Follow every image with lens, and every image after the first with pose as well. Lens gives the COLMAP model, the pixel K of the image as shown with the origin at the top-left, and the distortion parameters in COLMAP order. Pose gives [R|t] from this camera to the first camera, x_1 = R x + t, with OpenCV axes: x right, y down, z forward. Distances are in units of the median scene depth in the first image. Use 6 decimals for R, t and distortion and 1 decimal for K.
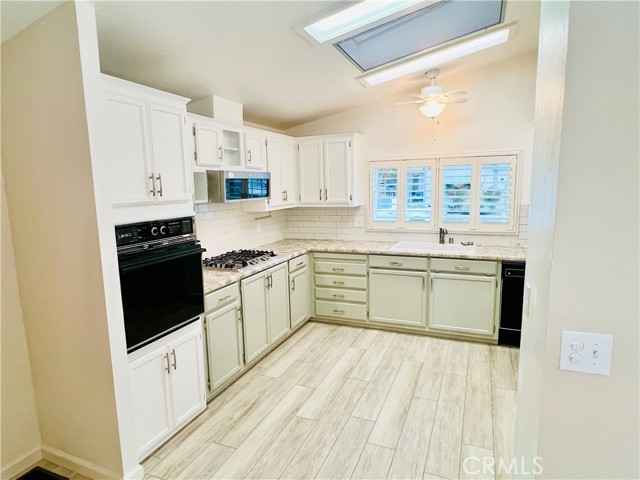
lens RADIAL K [[383.6, 0, 314.3], [0, 383.6, 240.5], [0, 0, 1]] dist [0.001972, -0.001711]
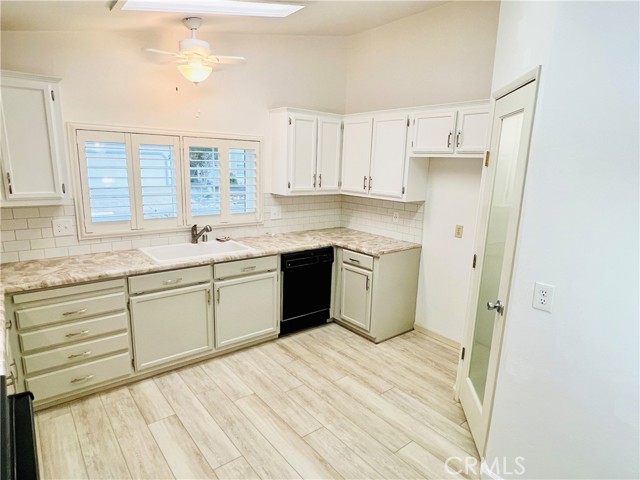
lens RADIAL K [[383.6, 0, 314.9], [0, 383.6, 242.1], [0, 0, 1]] dist [0.001972, -0.001711]
pose [[0.475831, -0.143659, 0.867725, -0.304471], [0.088361, 0.989387, 0.115347, -0.078825], [-0.875087, 0.021787, 0.483475, 0.459323]]
